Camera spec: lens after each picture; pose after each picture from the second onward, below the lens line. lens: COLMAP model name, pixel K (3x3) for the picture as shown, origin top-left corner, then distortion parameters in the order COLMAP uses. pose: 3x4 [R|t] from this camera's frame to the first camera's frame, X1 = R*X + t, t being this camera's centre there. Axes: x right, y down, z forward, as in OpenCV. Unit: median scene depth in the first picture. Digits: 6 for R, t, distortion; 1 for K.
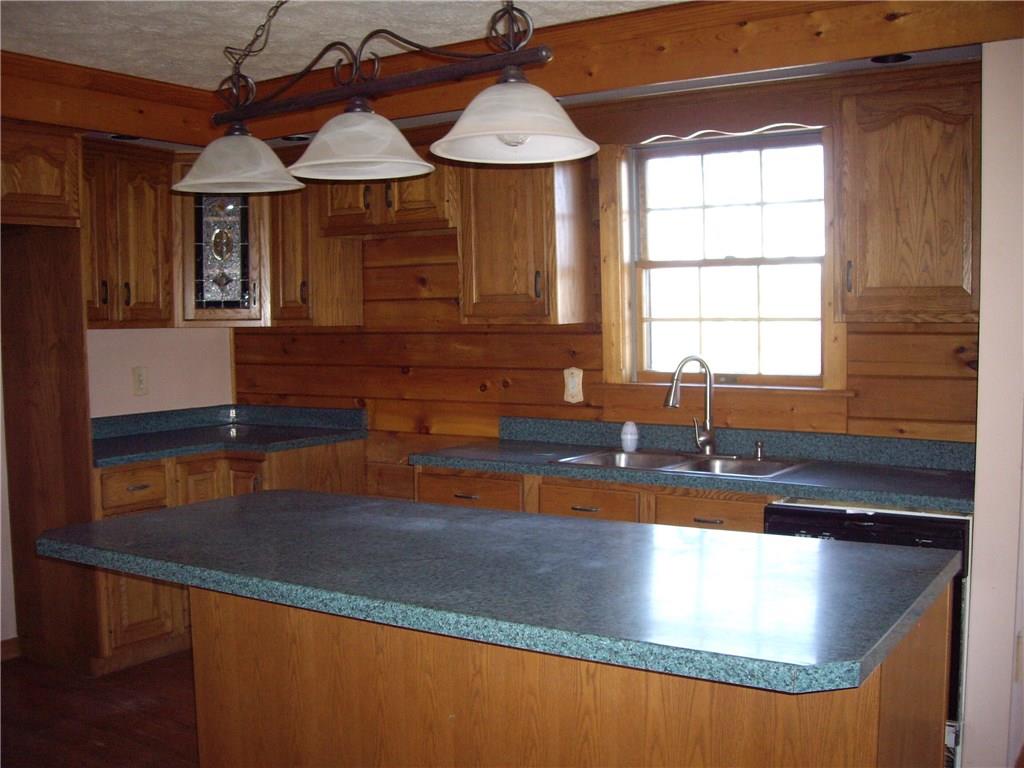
lens RADIAL K [[1105.2, 0, 512.0], [0, 1105.2, 384.0], [0, 0, 1]] dist [-0.195598, -0.007407]
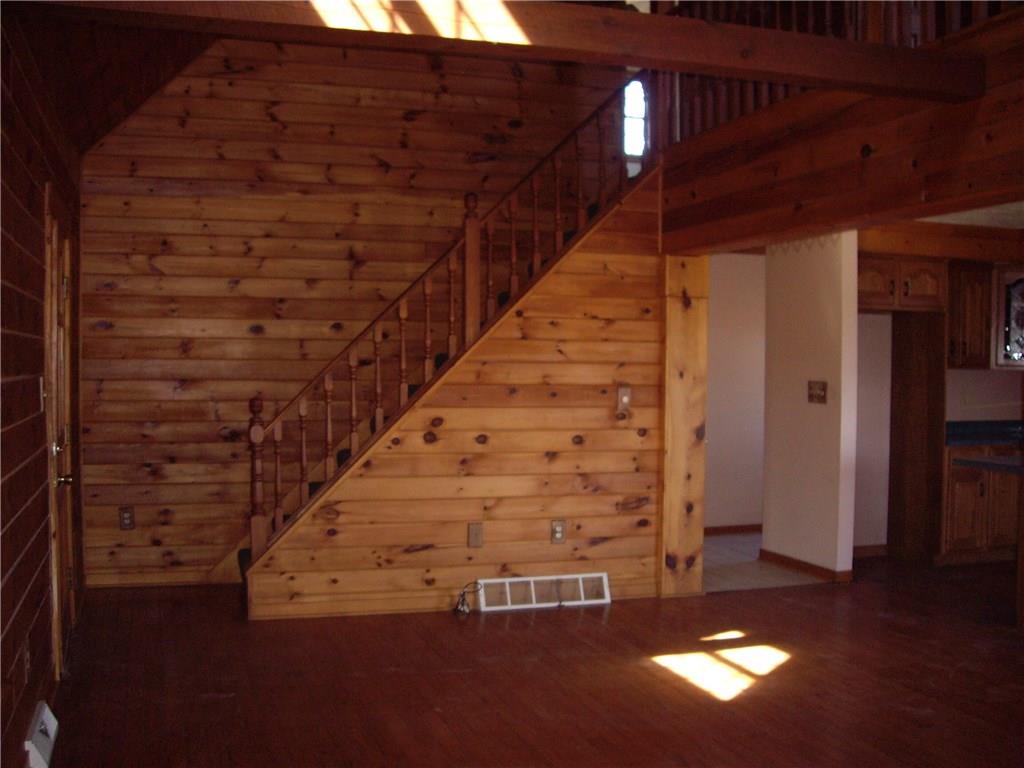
lens RADIAL K [[1105.2, 0, 512.0], [0, 1105.2, 384.0], [0, 0, 1]] dist [-0.195598, -0.007407]
pose [[0.774488, 0.028690, -0.631937, 0.168040], [-0.057173, 0.998057, -0.024759, 0.060767], [0.629999, 0.055306, 0.774624, -0.825082]]
